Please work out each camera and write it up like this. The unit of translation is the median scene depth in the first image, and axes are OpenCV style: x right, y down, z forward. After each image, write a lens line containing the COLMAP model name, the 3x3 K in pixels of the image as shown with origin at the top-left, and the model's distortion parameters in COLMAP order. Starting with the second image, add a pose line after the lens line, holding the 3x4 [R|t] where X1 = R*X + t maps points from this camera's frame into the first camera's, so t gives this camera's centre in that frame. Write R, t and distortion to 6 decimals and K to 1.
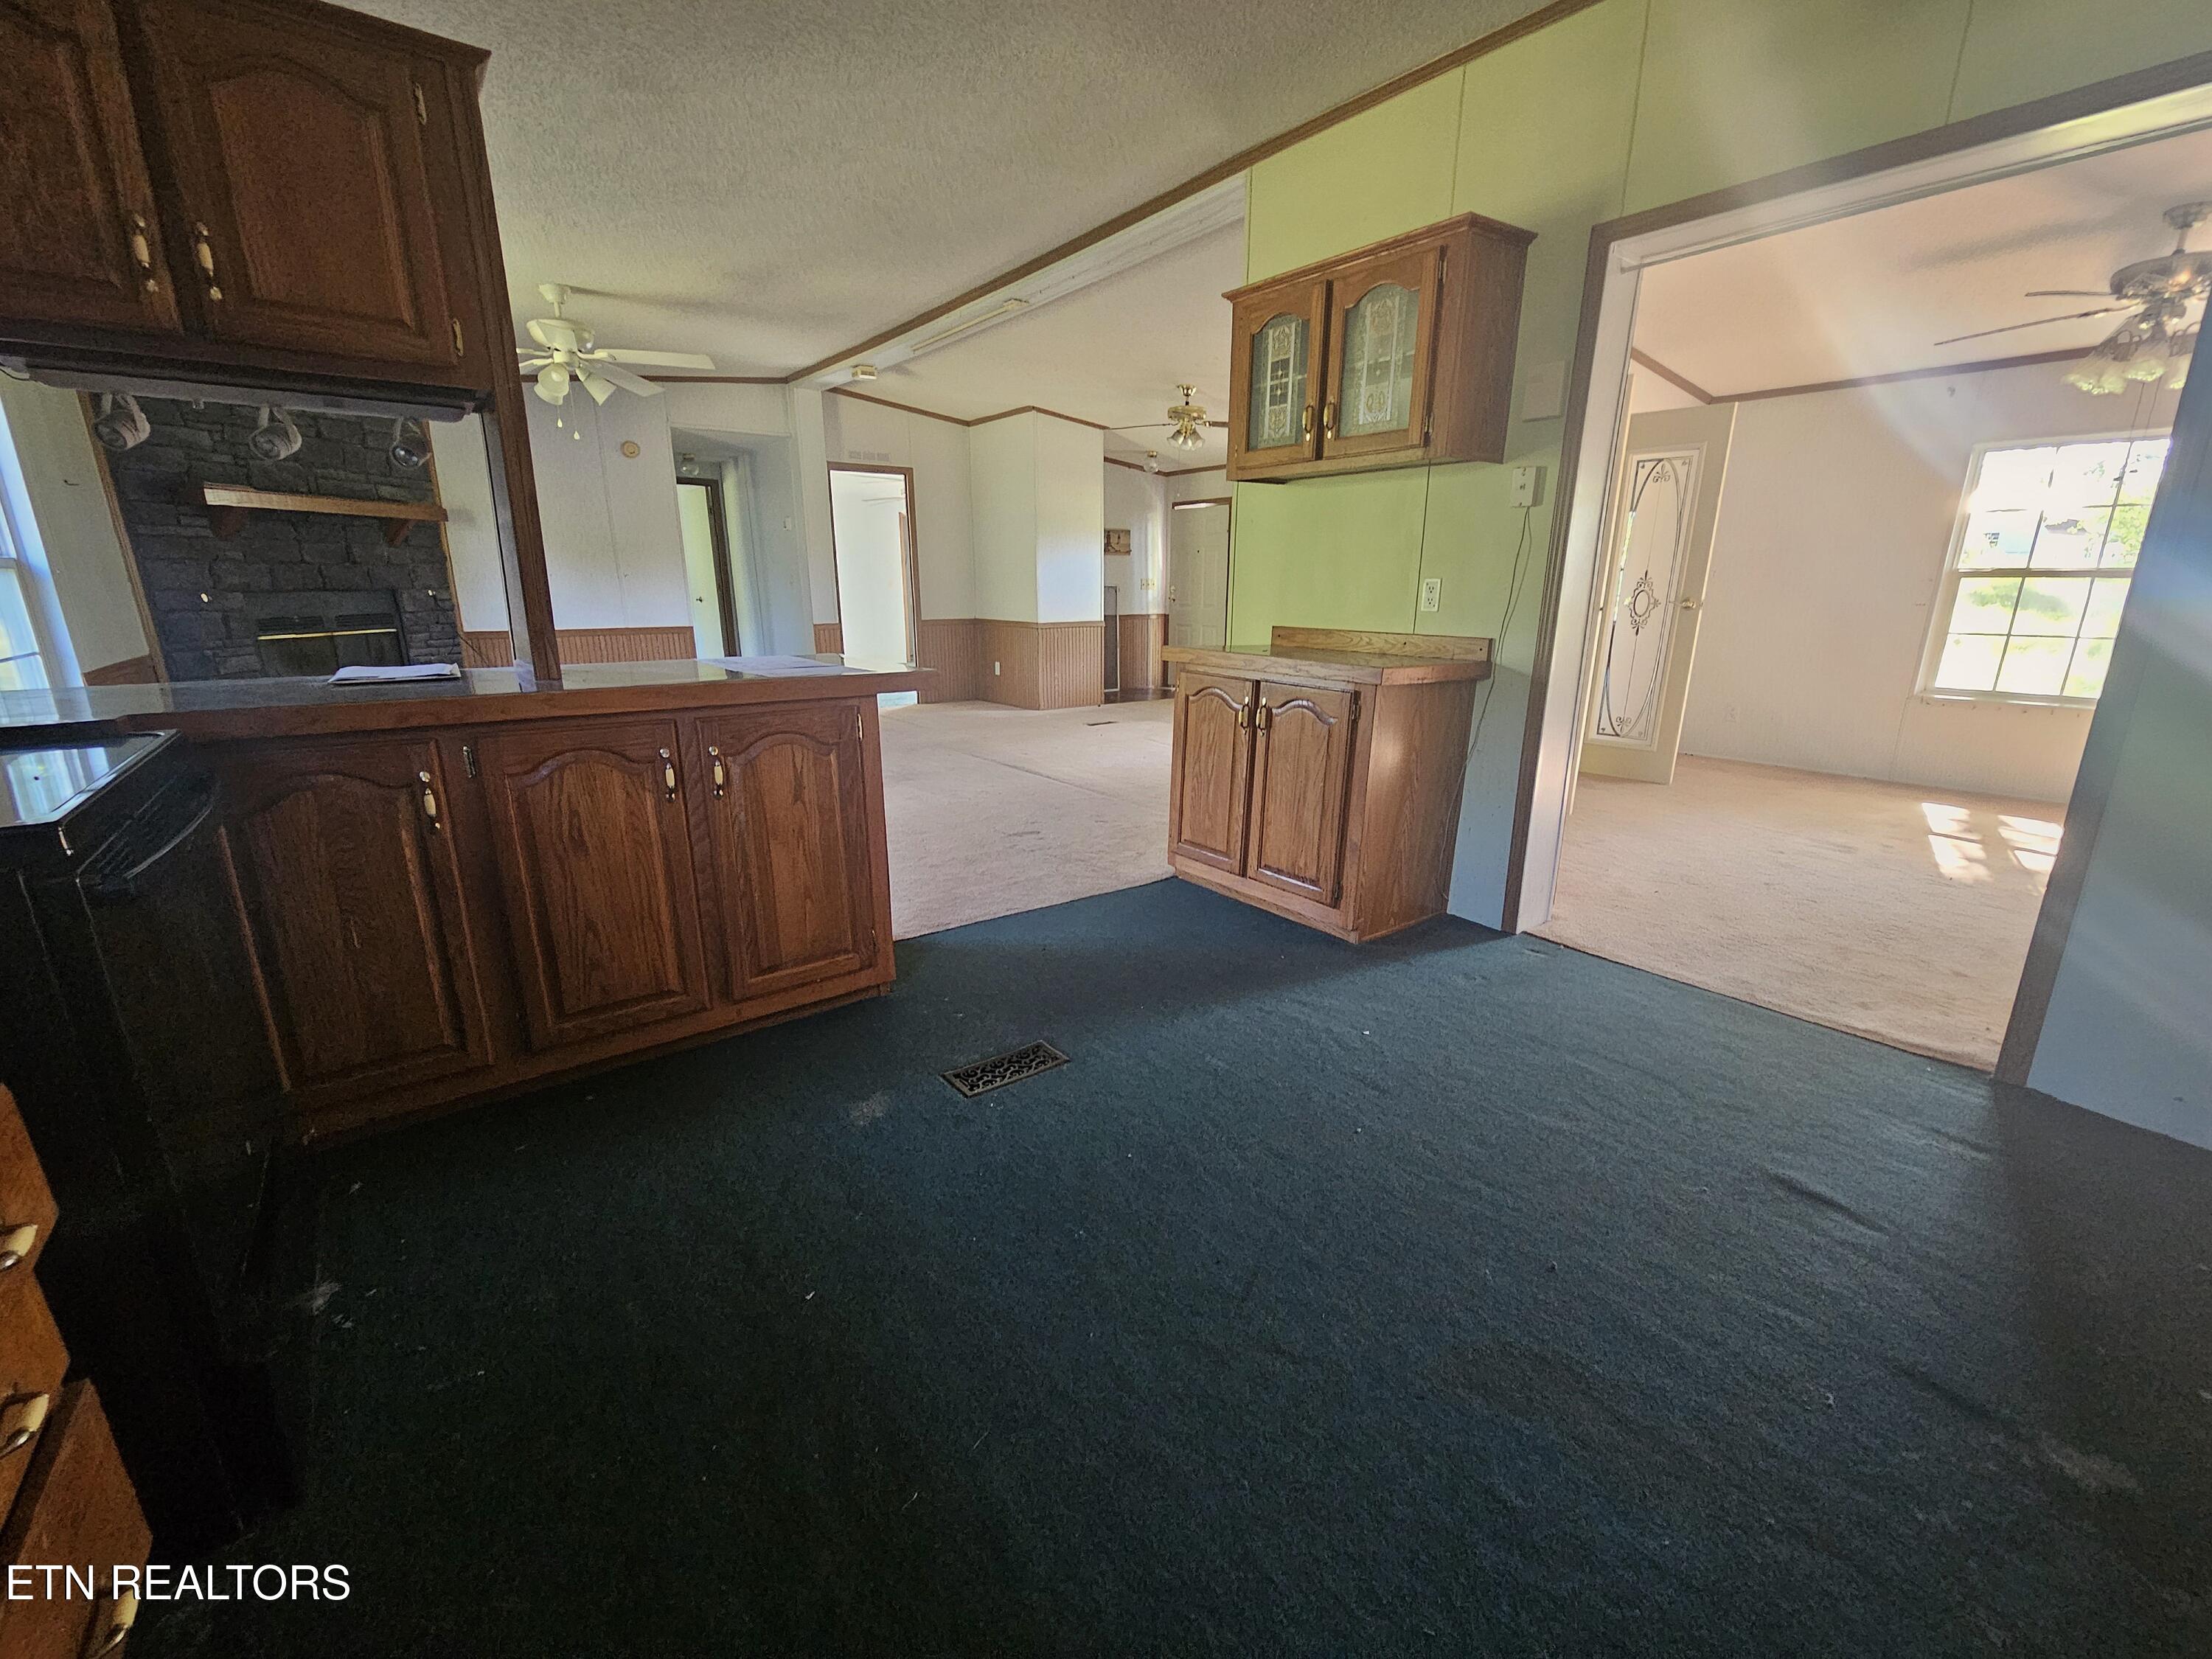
lens RADIAL K [[913.1, 0, 1106.0], [0, 913.1, 829.5], [0, 0, 1]] dist [-0.001293, -0.000348]
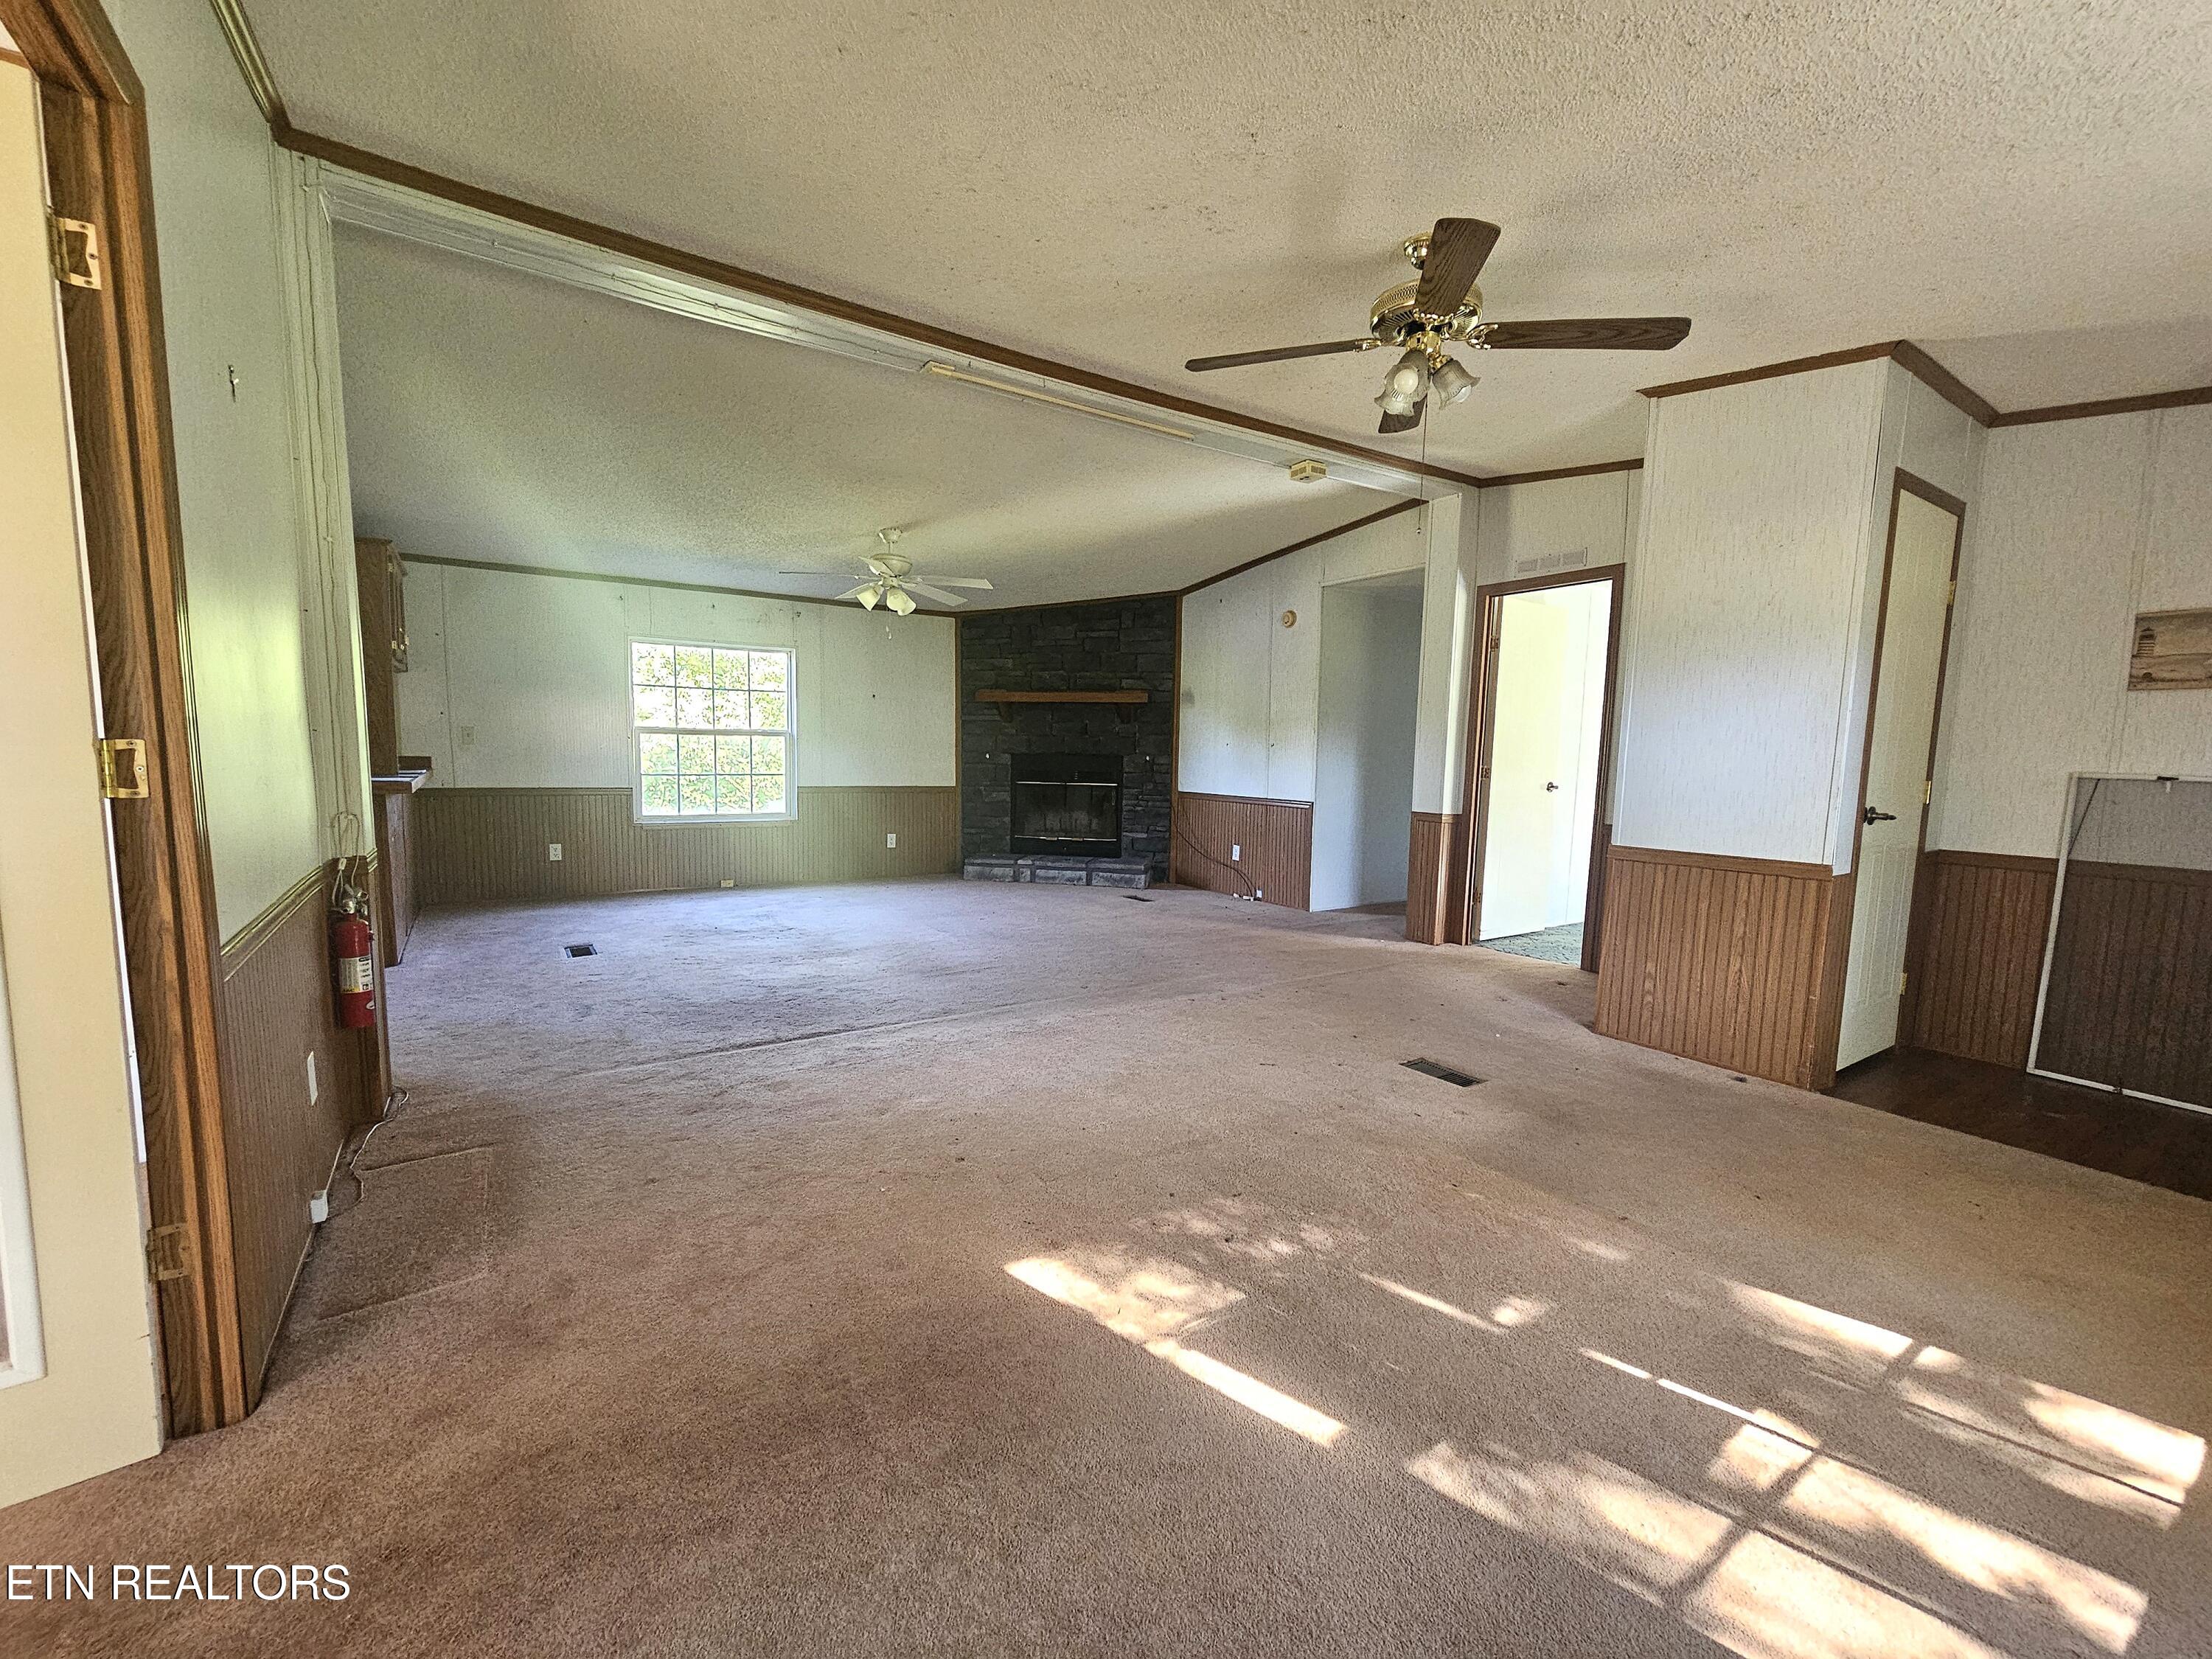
lens RADIAL K [[913.1, 0, 1106.0], [0, 913.1, 829.5], [0, 0, 1]] dist [-0.001293, -0.000348]
pose [[-0.055243, 0.081015, -0.995181, 0.405410], [-0.273156, 0.957453, 0.093107, -0.215110], [0.960382, 0.276983, -0.030763, 0.813852]]
